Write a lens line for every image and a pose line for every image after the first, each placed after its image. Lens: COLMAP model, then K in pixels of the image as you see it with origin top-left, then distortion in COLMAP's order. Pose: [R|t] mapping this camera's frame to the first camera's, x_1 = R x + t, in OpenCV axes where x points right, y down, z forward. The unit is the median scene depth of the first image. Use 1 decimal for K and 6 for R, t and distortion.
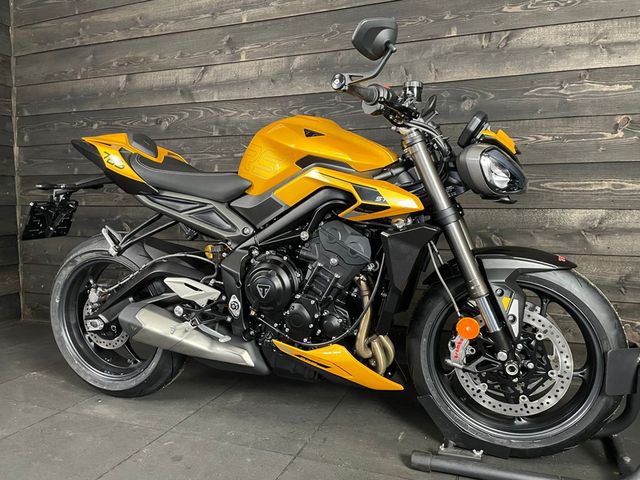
lens RADIAL K [[479.1, 0, 329.0], [0, 479.1, 240.4], [0, 0, 1]] dist [0.088083, -0.109291]
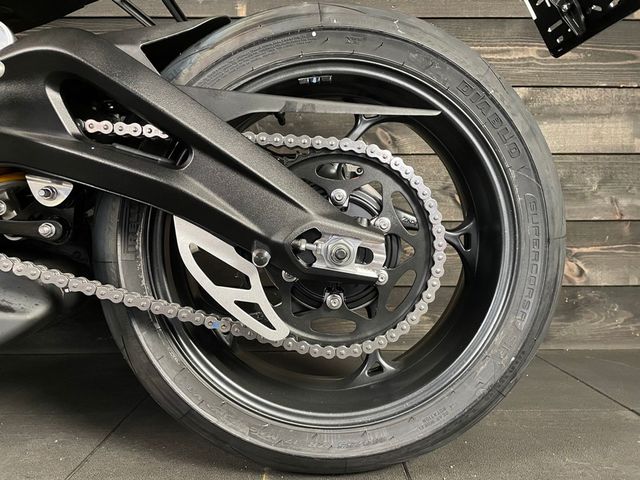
lens RADIAL K [[479.6, 0, 321.2], [0, 479.6, 243.6], [0, 0, 1]] dist [0.080633, -0.100192]
pose [[0.932515, -0.014035, 0.360858, 0.043641], [0.033379, 0.998317, -0.047427, 0.226611], [-0.359585, 0.056272, 0.931414, 0.584593]]
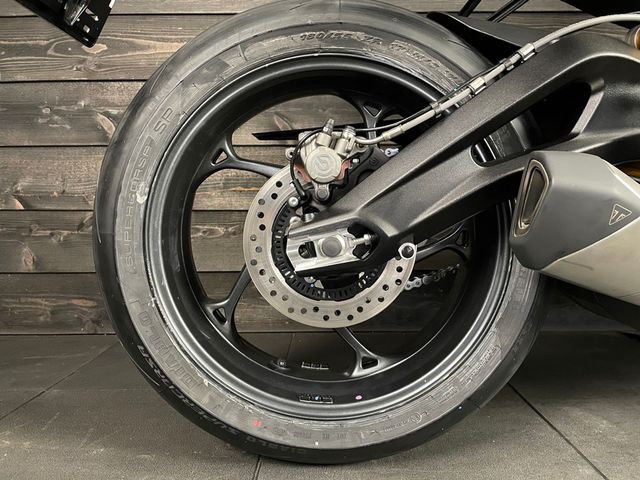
lens RADIAL K [[479.1, 0, 325.9], [0, 479.1, 238.3], [0, 0, 1]] dist [0.090106, -0.114788]
pose [[0.938010, -0.025539, 0.345667, -0.675874], [0.035539, 0.999112, -0.022622, 0.198059], [-0.344783, 0.033504, 0.938084, 0.803119]]
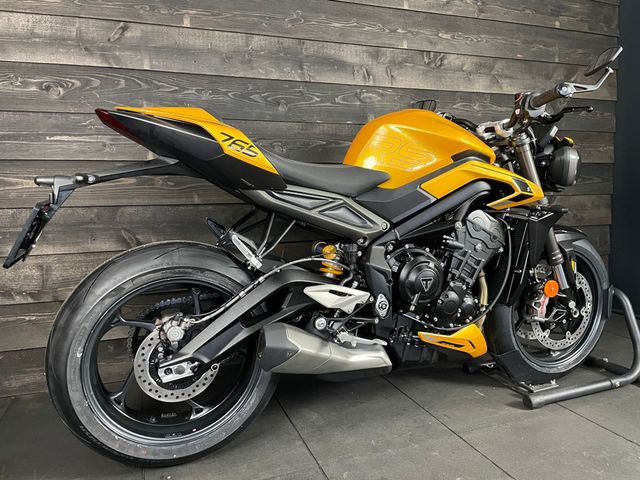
lens RADIAL K [[479.1, 0, 325.9], [0, 479.1, 238.3], [0, 0, 1]] dist [0.090106, -0.114788]
pose [[0.754586, -0.076206, 0.651761, -0.879335], [0.071806, 0.996859, 0.033421, -0.035170], [-0.652260, 0.021582, 0.757688, 0.352389]]
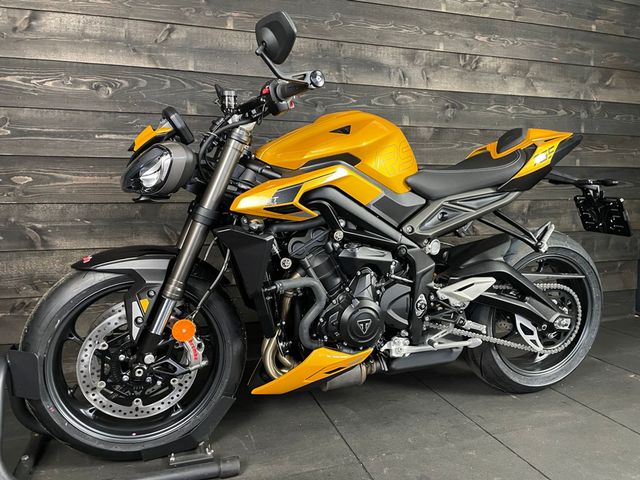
lens RADIAL K [[479.1, 0, 325.9], [0, 479.1, 238.3], [0, 0, 1]] dist [0.090106, -0.114788]
pose [[0.774435, -0.066230, 0.629177, -0.939966], [0.050254, 0.997803, 0.043177, -0.054470], [-0.630654, -0.001819, 0.776062, 0.370112]]
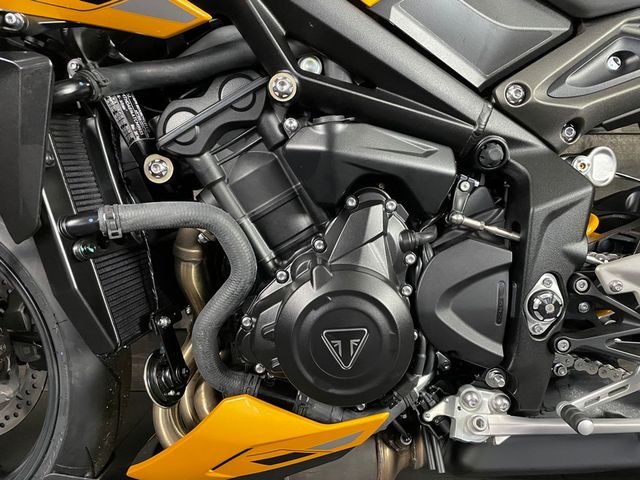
lens RADIAL K [[479.6, 0, 321.2], [0, 479.6, 243.6], [0, 0, 1]] dist [0.080633, -0.100192]
pose [[0.938519, -0.030863, 0.343844, -0.450129], [0.029432, 0.999523, 0.009380, 0.081482], [-0.343970, 0.001317, 0.938980, 0.737099]]
